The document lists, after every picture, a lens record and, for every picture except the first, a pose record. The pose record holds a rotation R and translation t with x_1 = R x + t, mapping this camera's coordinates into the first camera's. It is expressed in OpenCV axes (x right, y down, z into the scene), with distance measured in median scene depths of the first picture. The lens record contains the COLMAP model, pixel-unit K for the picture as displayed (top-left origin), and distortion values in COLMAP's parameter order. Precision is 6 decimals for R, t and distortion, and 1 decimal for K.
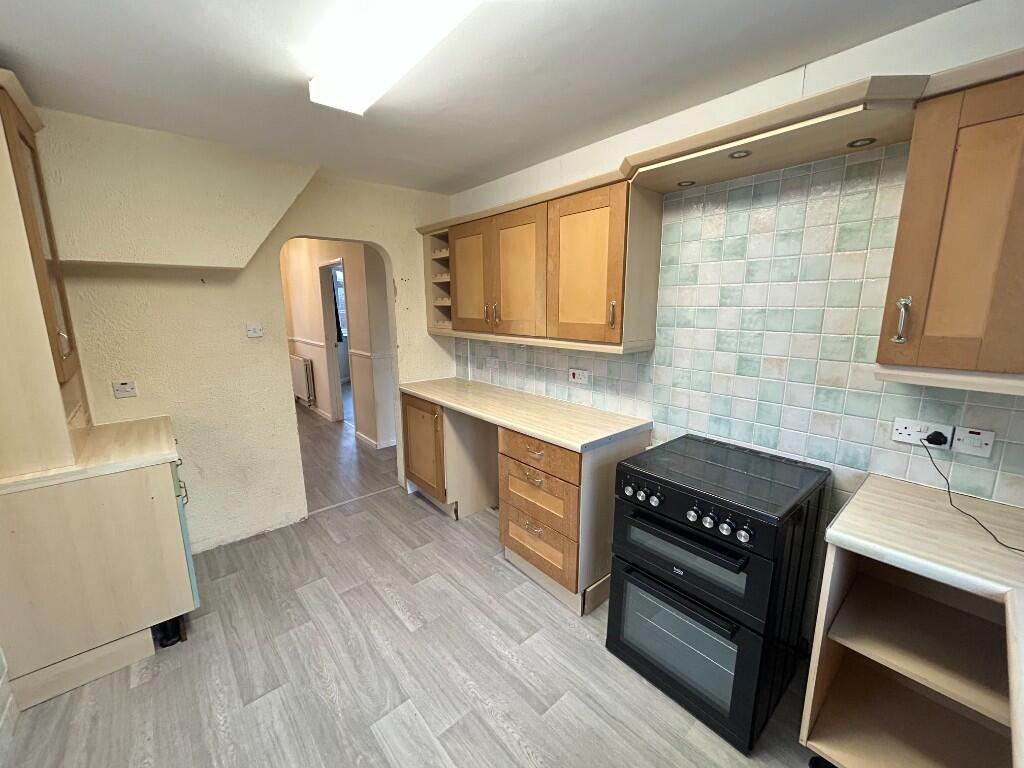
lens RADIAL K [[414.2, 0, 509.4], [0, 414.2, 382.4], [0, 0, 1]] dist [-0.000542, 0.000020]
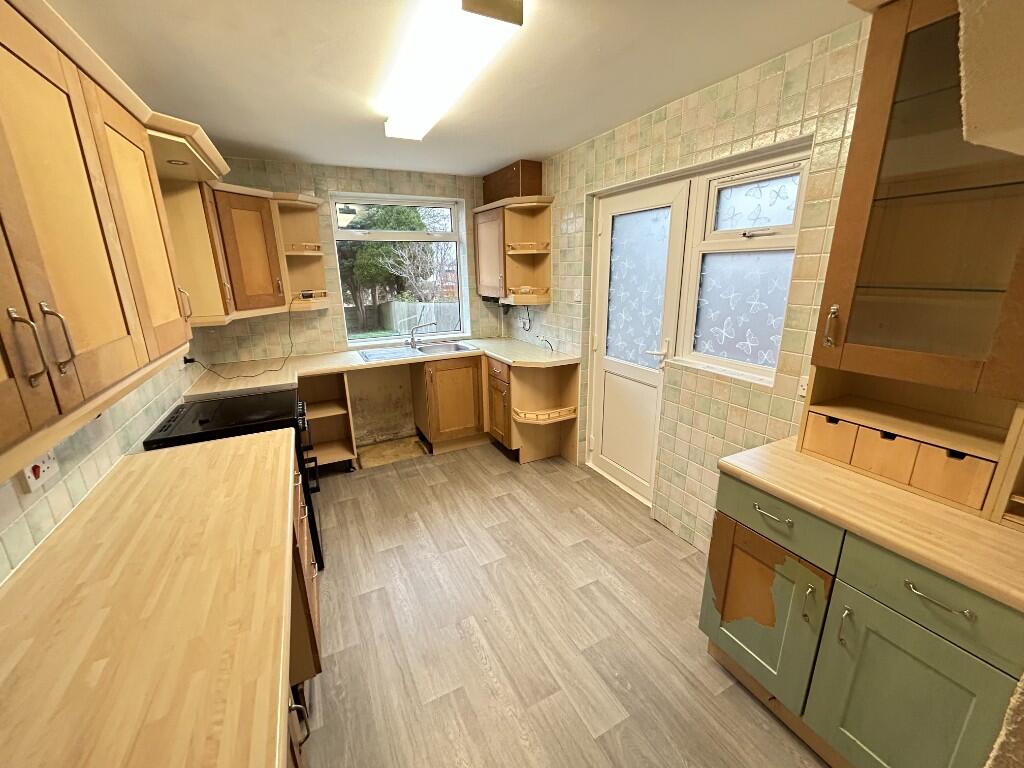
lens RADIAL K [[414.2, 0, 510.4], [0, 414.2, 381.9], [0, 0, 1]] dist [-0.000542, 0.000020]
pose [[-0.970136, -0.042000, 0.238899, -0.522643], [0.068983, 0.896454, 0.437734, -0.320455], [-0.232547, 0.441141, -0.866785, 1.548405]]
